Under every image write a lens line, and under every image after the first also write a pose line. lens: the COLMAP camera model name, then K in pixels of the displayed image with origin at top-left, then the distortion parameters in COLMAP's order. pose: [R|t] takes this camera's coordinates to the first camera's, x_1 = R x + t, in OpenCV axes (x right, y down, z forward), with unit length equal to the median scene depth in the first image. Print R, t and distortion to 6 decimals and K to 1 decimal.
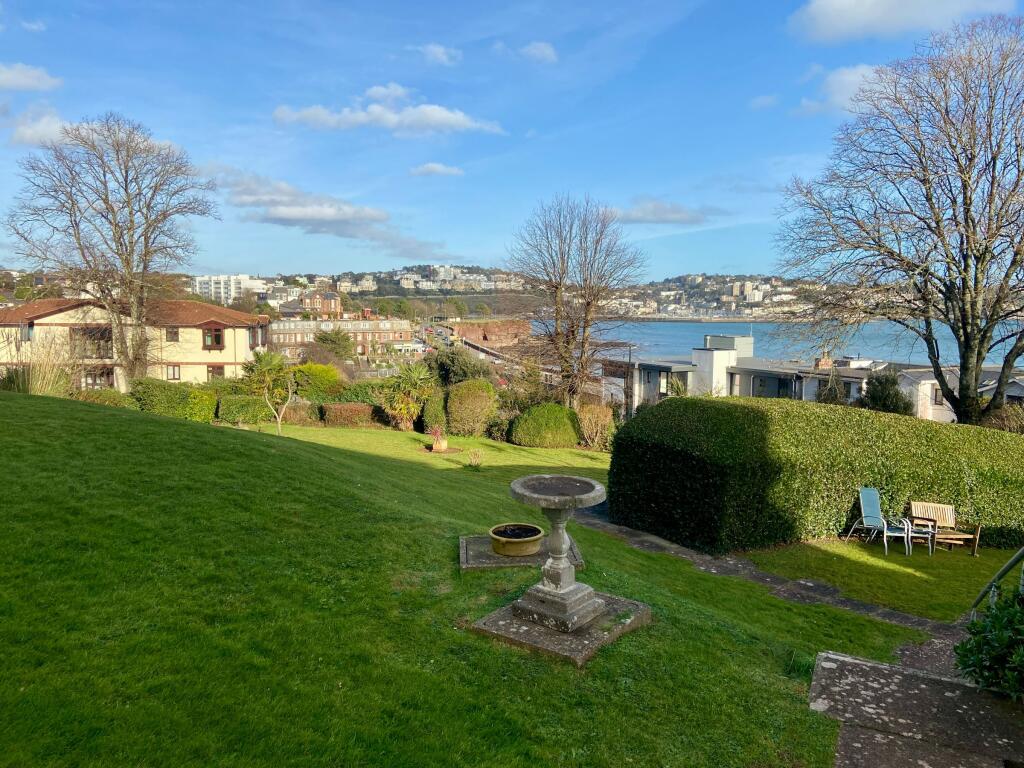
lens RADIAL K [[764.8, 0, 545.5], [0, 764.8, 396.5], [0, 0, 1]] dist [0.090320, -0.098942]
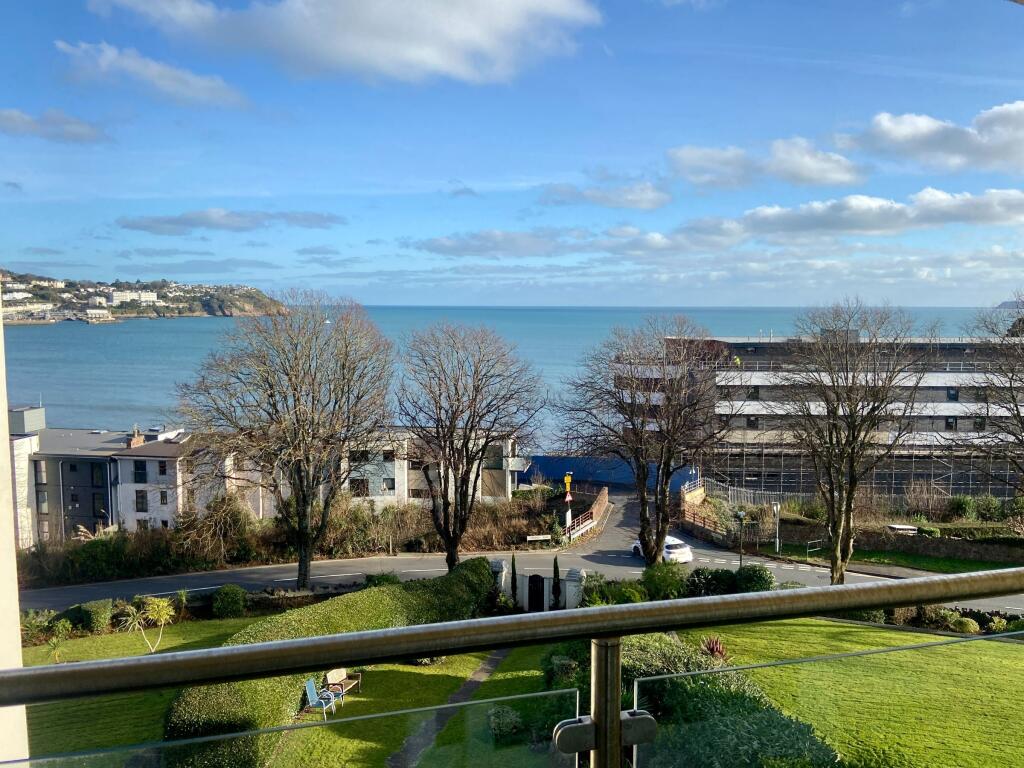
lens RADIAL K [[764.8, 0, 523.7], [0, 764.8, 365.9], [0, 0, 1]] dist [0.090320, -0.098942]
pose [[0.624653, -0.073776, 0.777409, -0.265162], [0.072508, 0.996706, 0.036327, -0.285491], [-0.777529, 0.033677, 0.627945, -0.209678]]
